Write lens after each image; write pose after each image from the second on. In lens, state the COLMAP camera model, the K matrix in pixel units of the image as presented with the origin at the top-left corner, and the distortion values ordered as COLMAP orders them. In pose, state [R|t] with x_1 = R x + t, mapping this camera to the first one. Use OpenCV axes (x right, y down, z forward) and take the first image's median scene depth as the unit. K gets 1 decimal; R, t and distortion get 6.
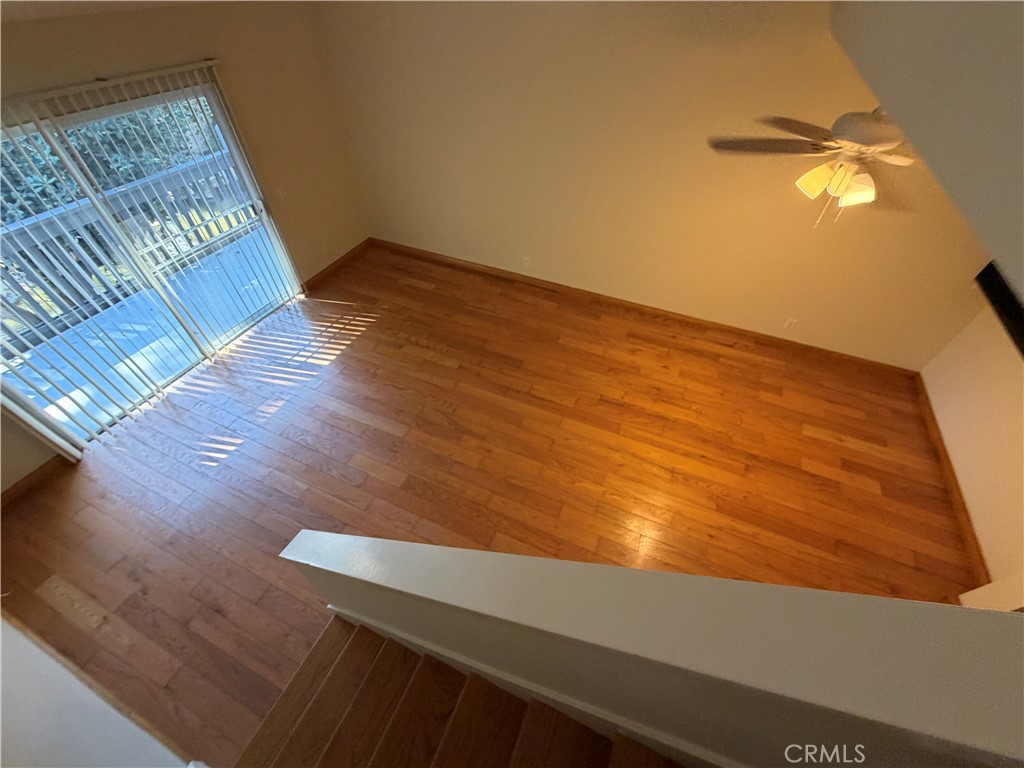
lens RADIAL K [[407.5, 0, 510.8], [0, 407.5, 381.5], [0, 0, 1]] dist [-0.000140, 0.002385]
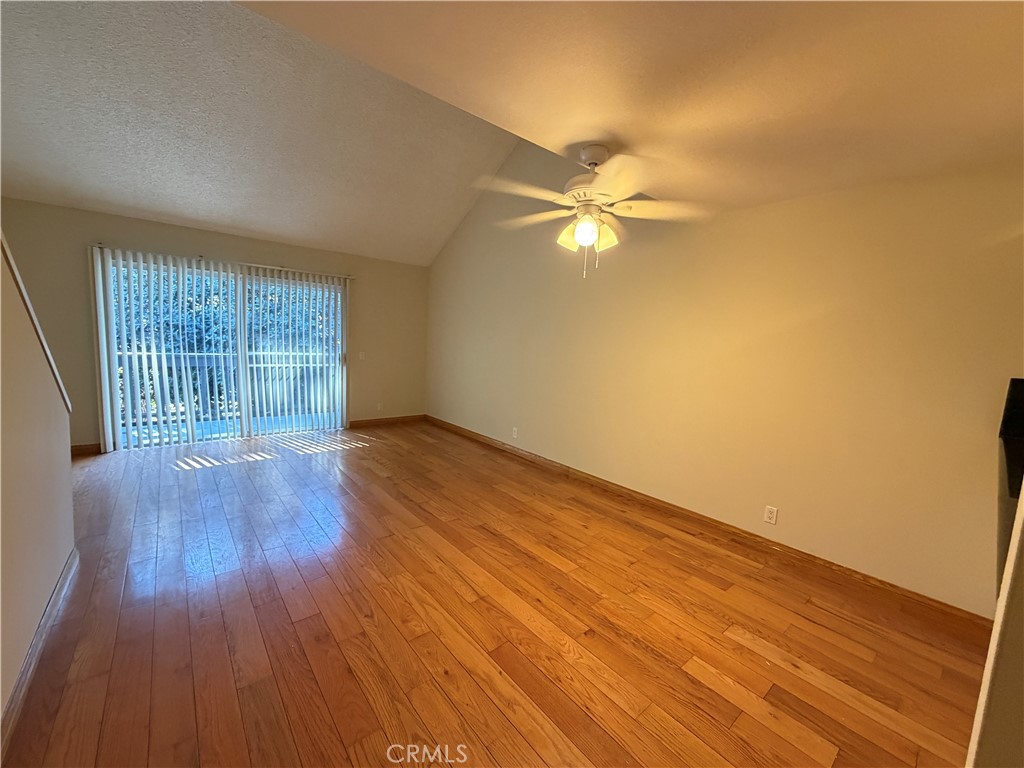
lens RADIAL K [[407.5, 0, 515.2], [0, 407.5, 388.4], [0, 0, 1]] dist [-0.000140, 0.002385]
pose [[0.898232, 0.088742, -0.430470, 0.628596], [-0.345989, 0.746769, -0.568004, 0.288359], [0.271056, 0.659137, 0.701475, 0.241542]]
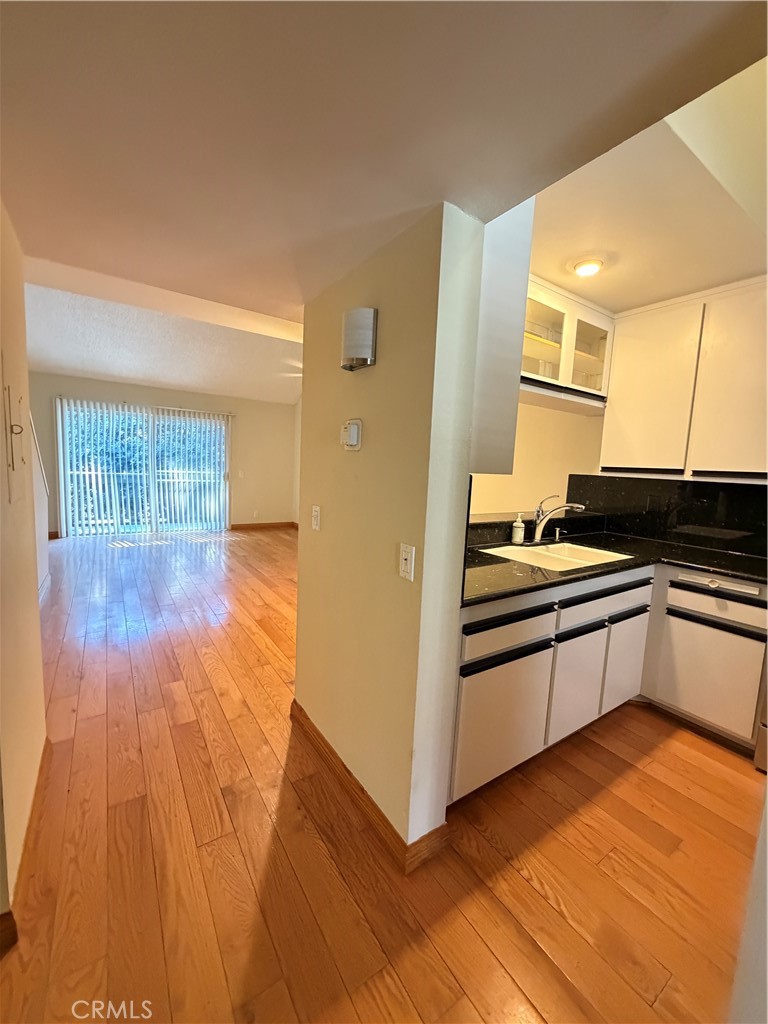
lens RADIAL K [[407.5, 0, 386.0], [0, 407.5, 513.5], [0, 0, 1]] dist [-0.000140, 0.002385]
pose [[0.847864, 0.088459, -0.522783, 1.139063], [-0.406578, 0.741337, -0.533960, 0.455396], [0.340325, 0.665277, 0.664519, 0.117940]]
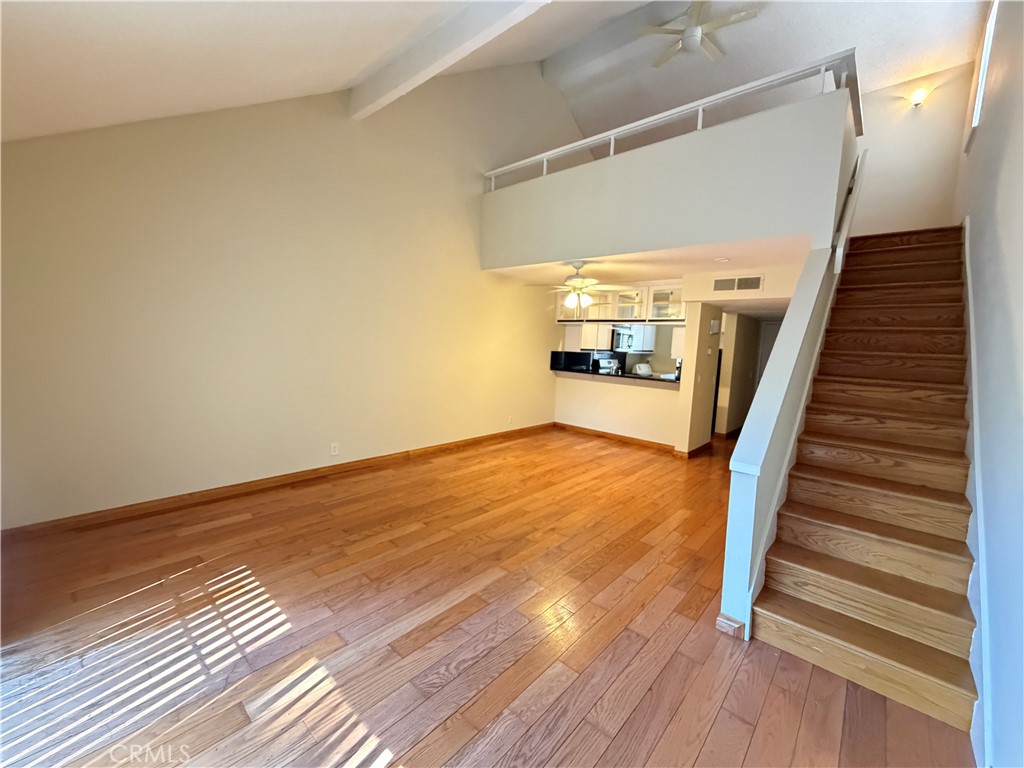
lens RADIAL K [[407.5, 0, 512.1], [0, 407.5, 385.2], [0, 0, 1]] dist [-0.000140, 0.002385]
pose [[0.312984, -0.098231, 0.944665, -0.889301], [0.660335, 0.737405, -0.142101, -0.010589], [-0.682641, 0.668270, 0.295661, 0.483660]]
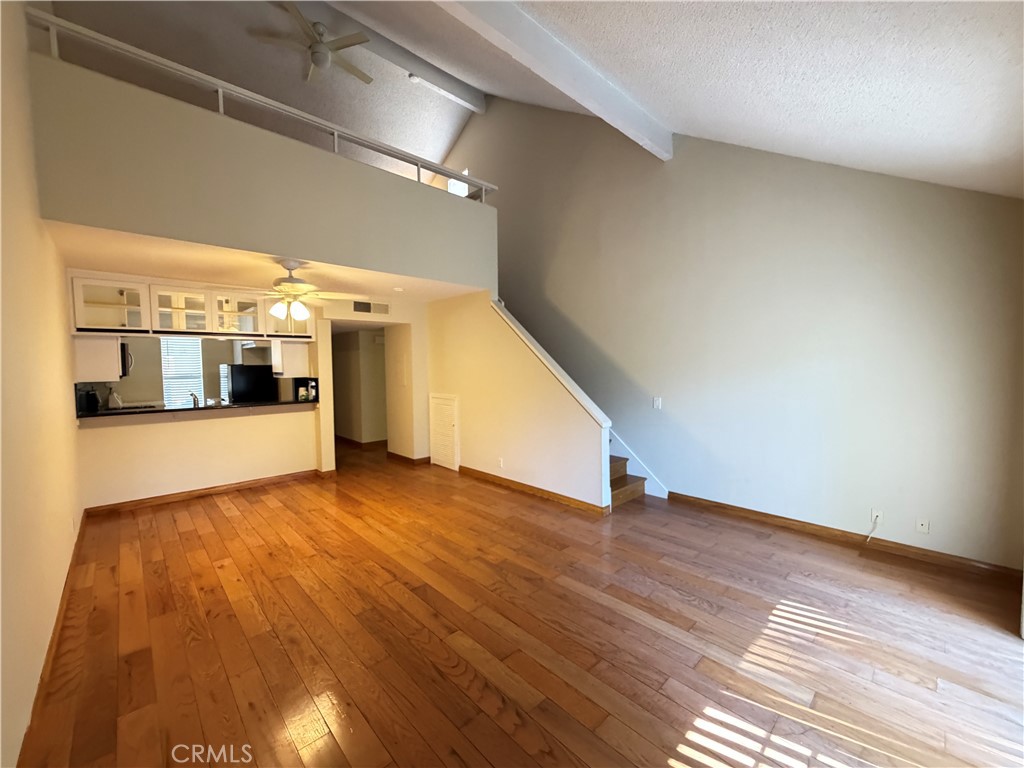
lens RADIAL K [[407.5, 0, 505.5], [0, 407.5, 389.4], [0, 0, 1]] dist [-0.000140, 0.002385]
pose [[-0.916884, -0.027178, 0.398227, -0.449006], [0.289906, 0.640435, 0.711194, -0.701158], [-0.274368, 0.767531, -0.579326, 1.134692]]
